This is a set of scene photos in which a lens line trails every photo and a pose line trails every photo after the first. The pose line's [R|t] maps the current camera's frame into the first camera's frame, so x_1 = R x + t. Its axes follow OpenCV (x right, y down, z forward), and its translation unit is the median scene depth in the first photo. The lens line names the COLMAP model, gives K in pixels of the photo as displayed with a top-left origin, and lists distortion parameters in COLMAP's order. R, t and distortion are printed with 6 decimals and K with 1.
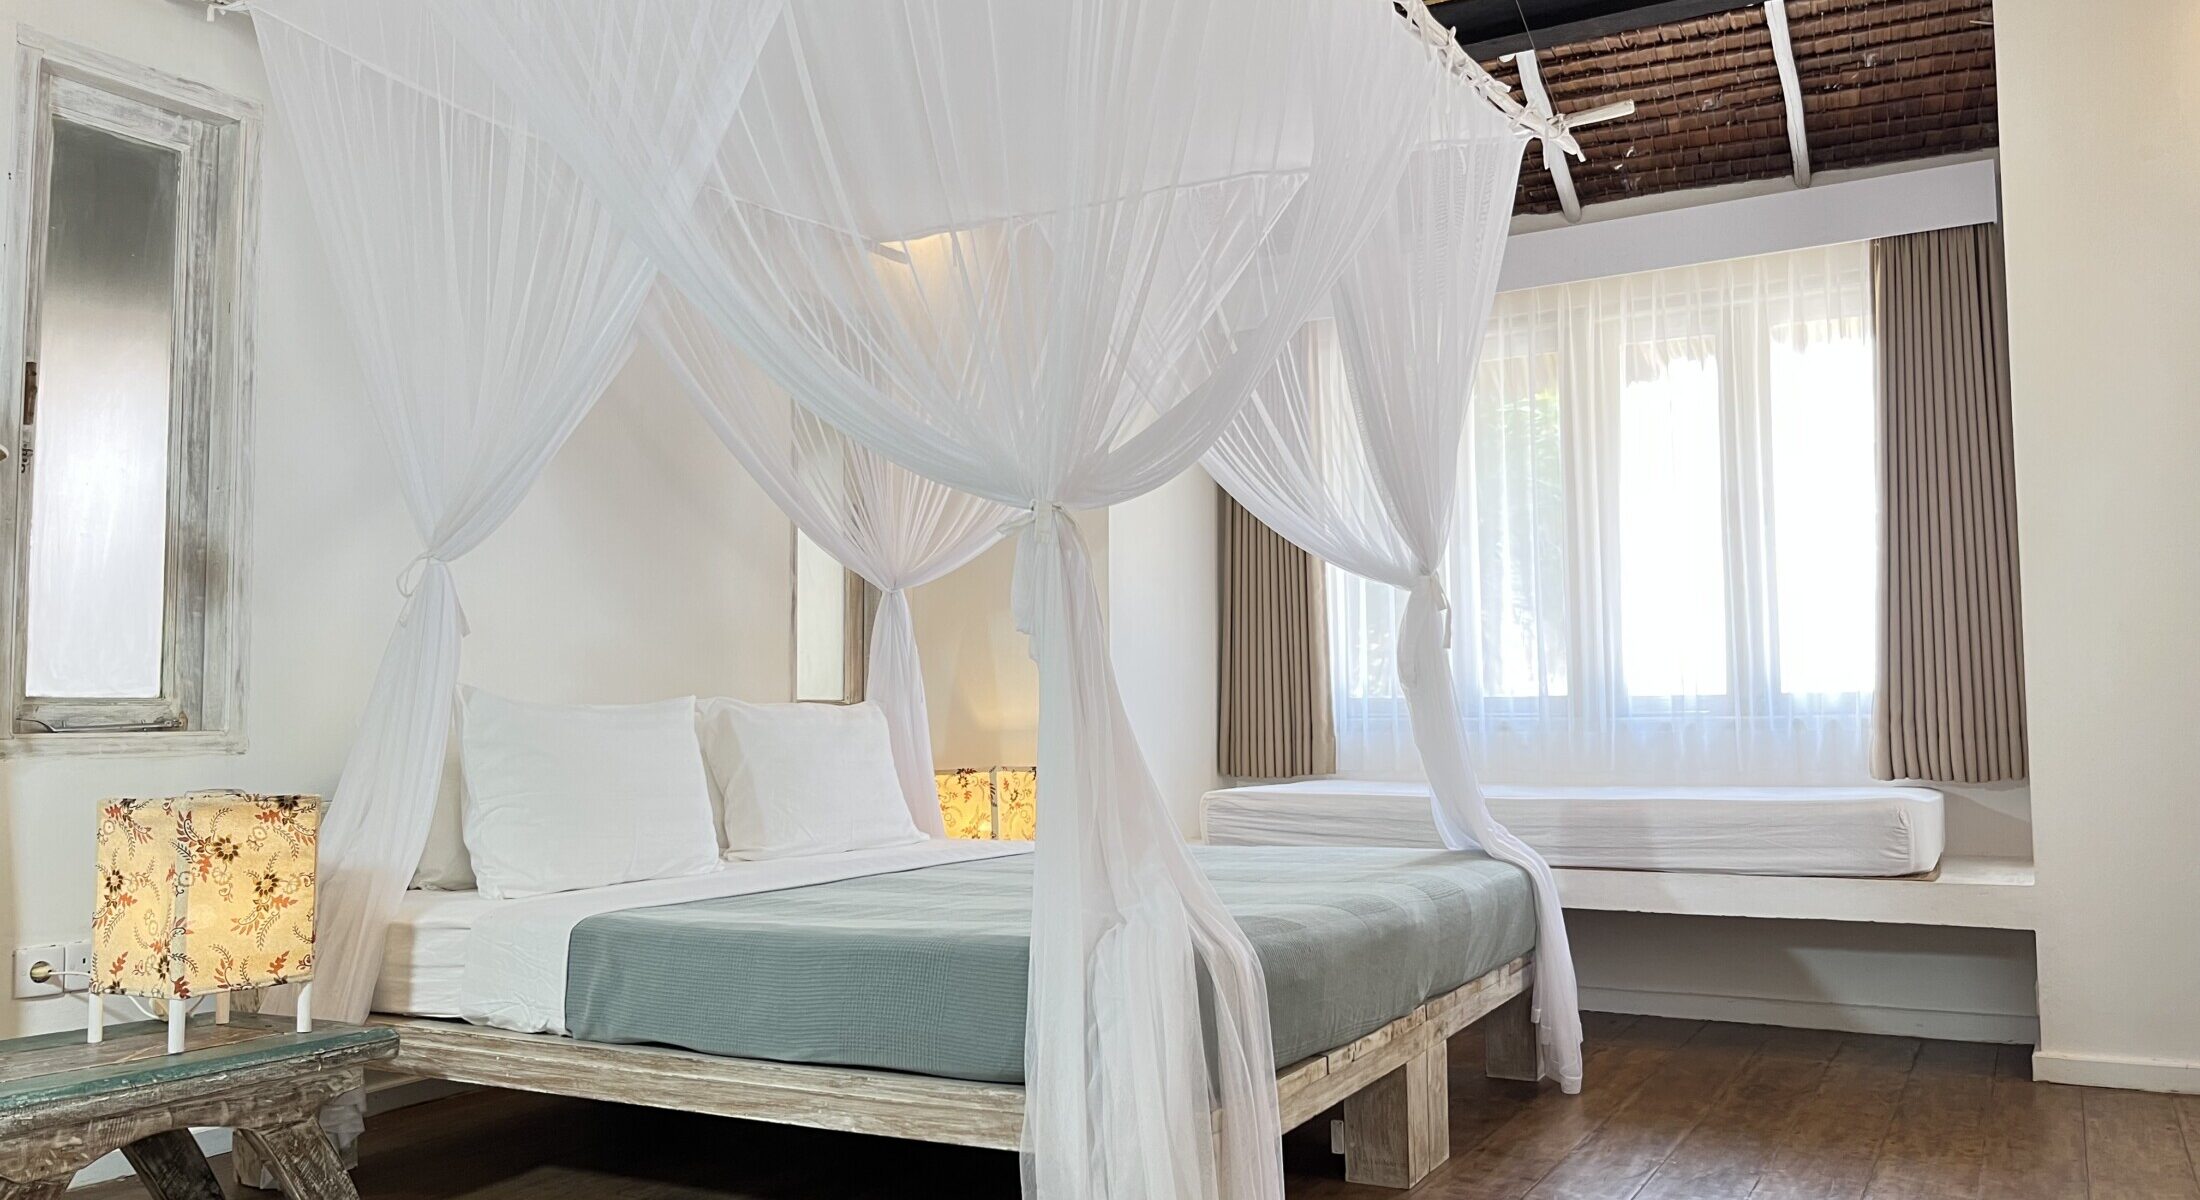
lens RADIAL K [[1715.9, 0, 1082.0], [0, 1715.9, 594.4], [0, 0, 1]] dist [0.061645, -0.085498]
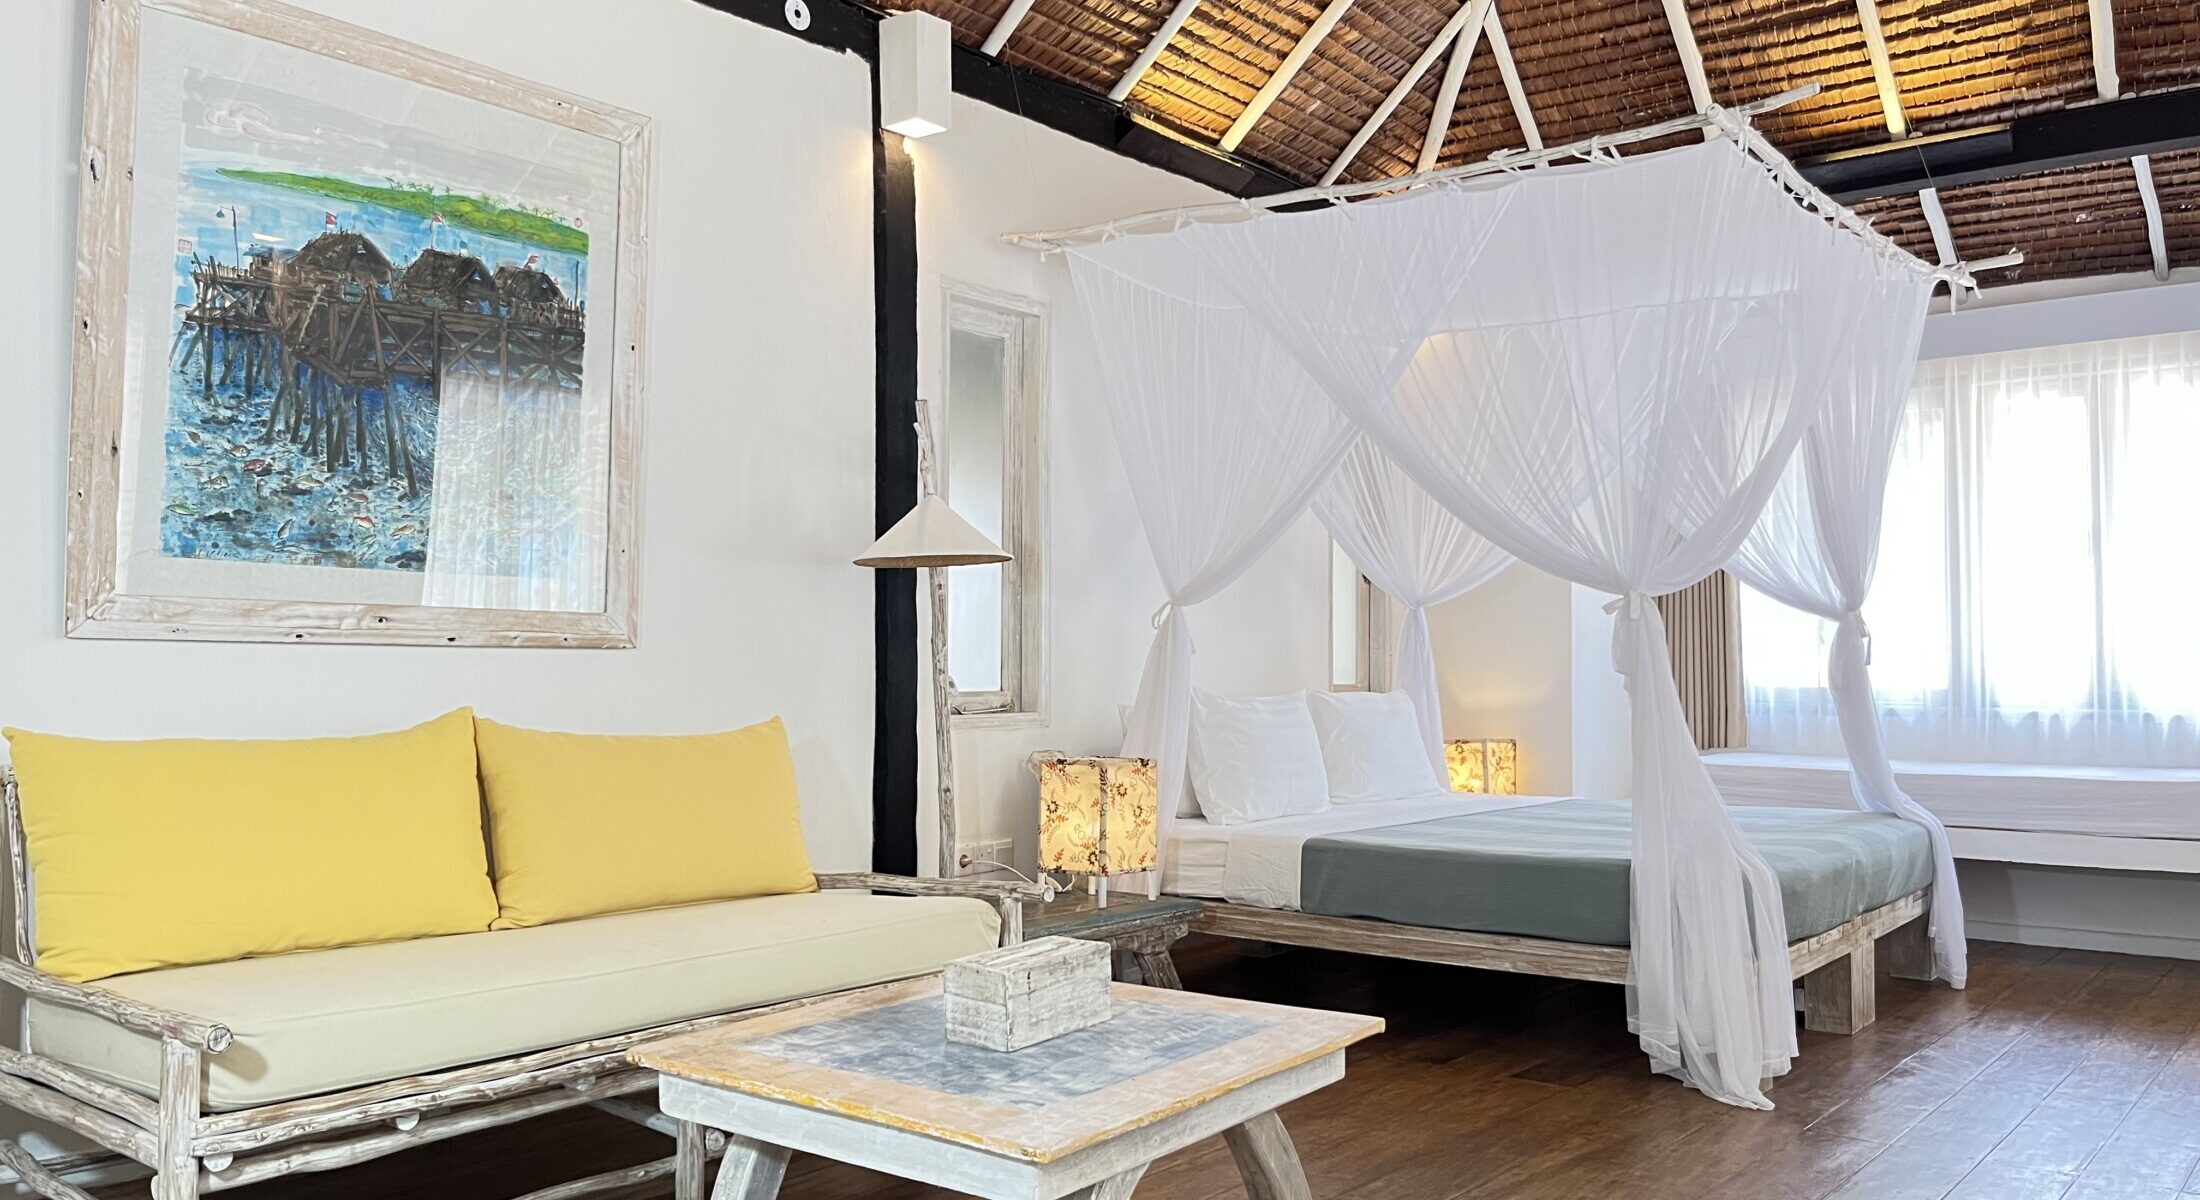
lens RADIAL K [[1715.9, 0, 1092.8], [0, 1715.9, 610.6], [0, 0, 1]] dist [0.061645, -0.085498]
pose [[0.986969, 0.007367, -0.160743, -0.176677], [-0.000666, 0.999130, 0.041701, -0.069362], [0.160910, -0.041051, 0.986115, -0.458068]]
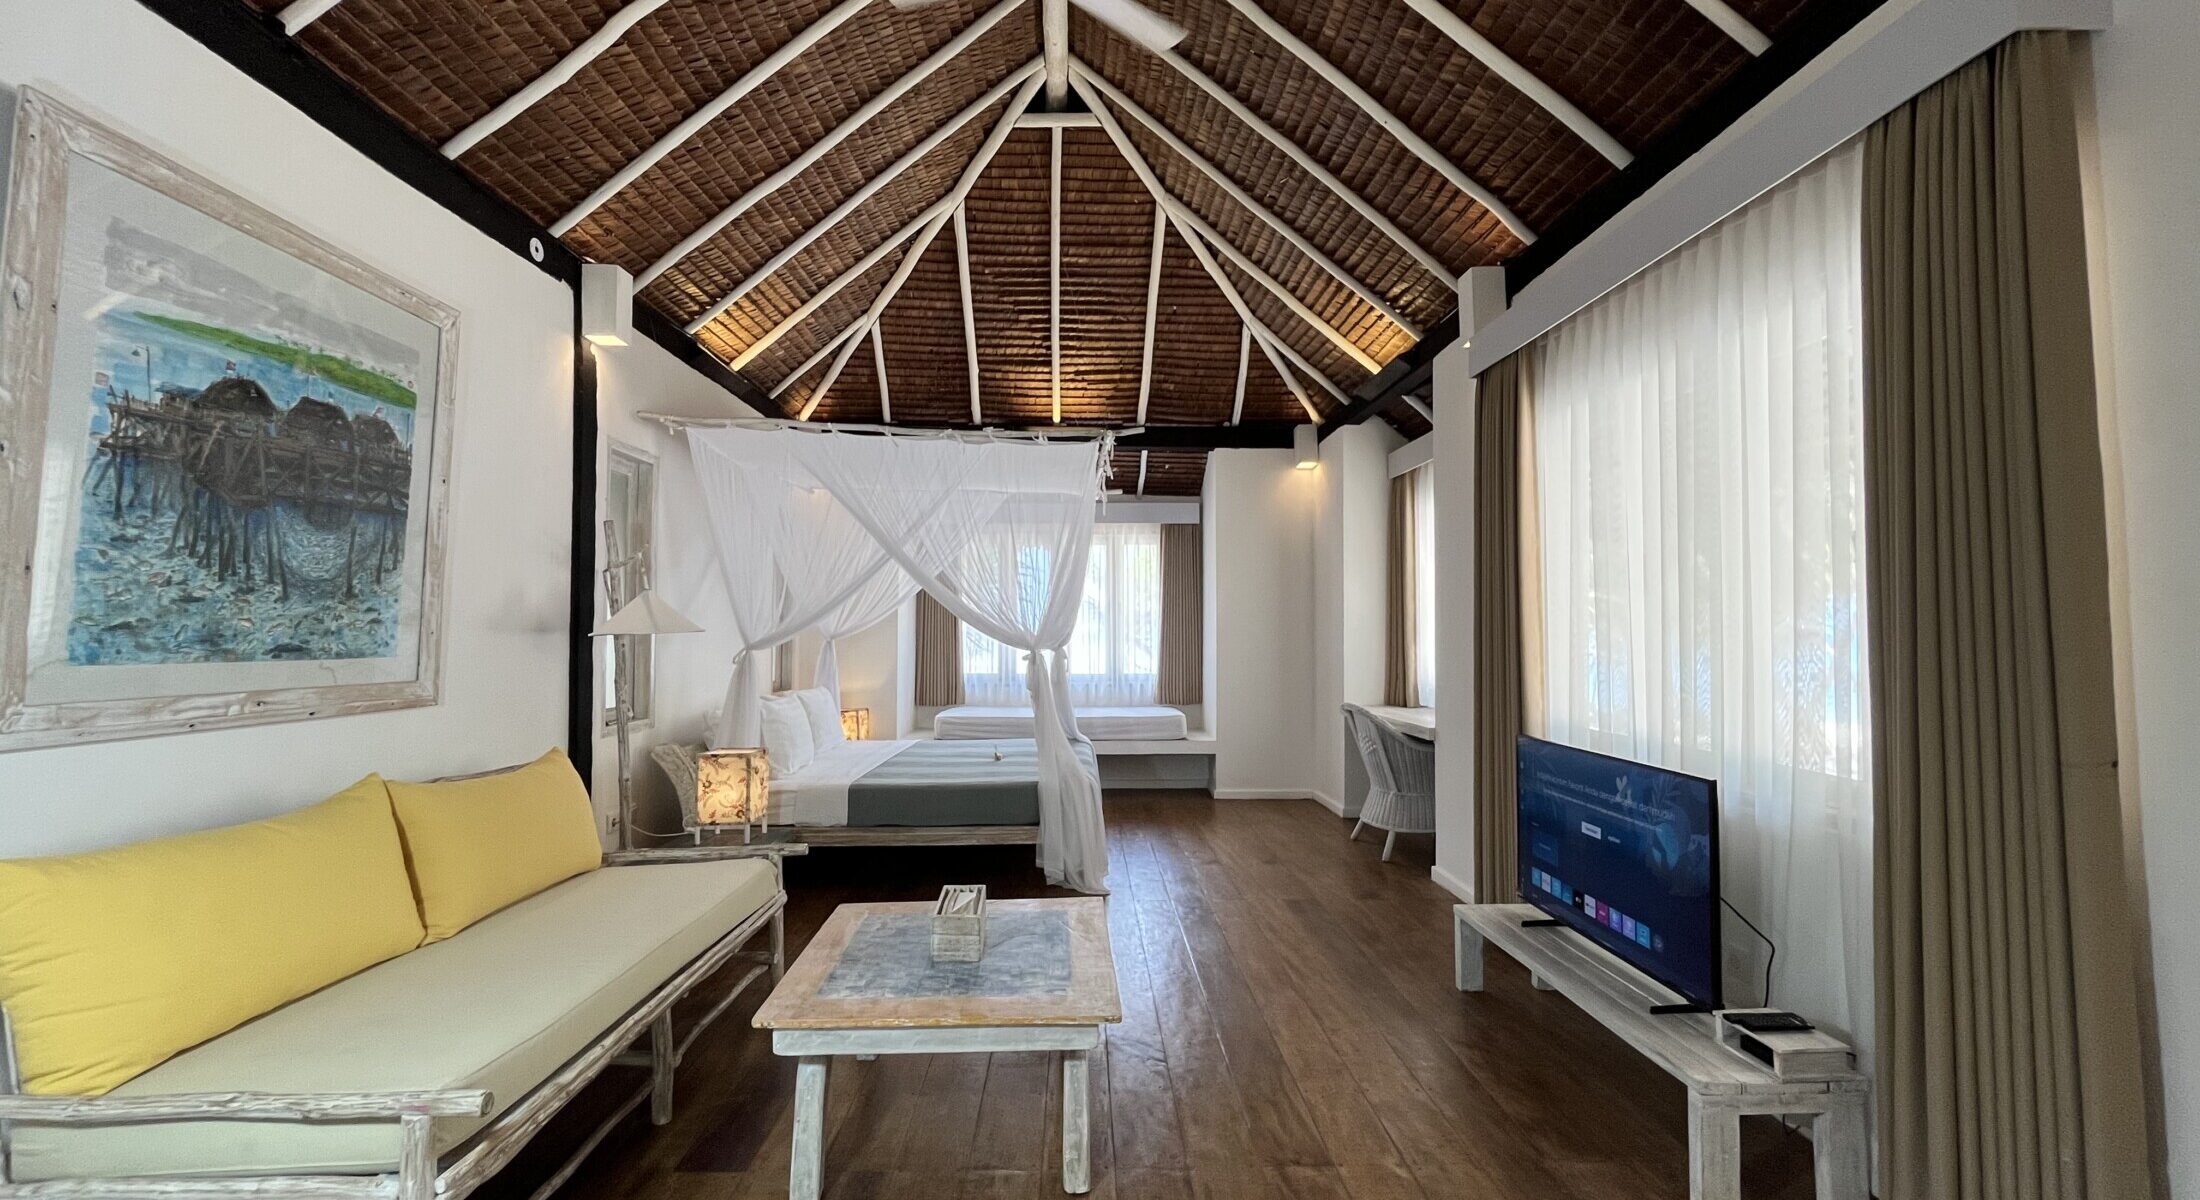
lens RADIAL K [[914.5, 0, 1117.8], [0, 914.5, 599.5], [0, 0, 1]] dist [0.001714, 0.000730]
pose [[0.852899, 0.029287, 0.521254, -0.541467], [-0.046418, 0.998725, 0.019837, -0.129137], [-0.520008, -0.041114, 0.853171, -0.387354]]
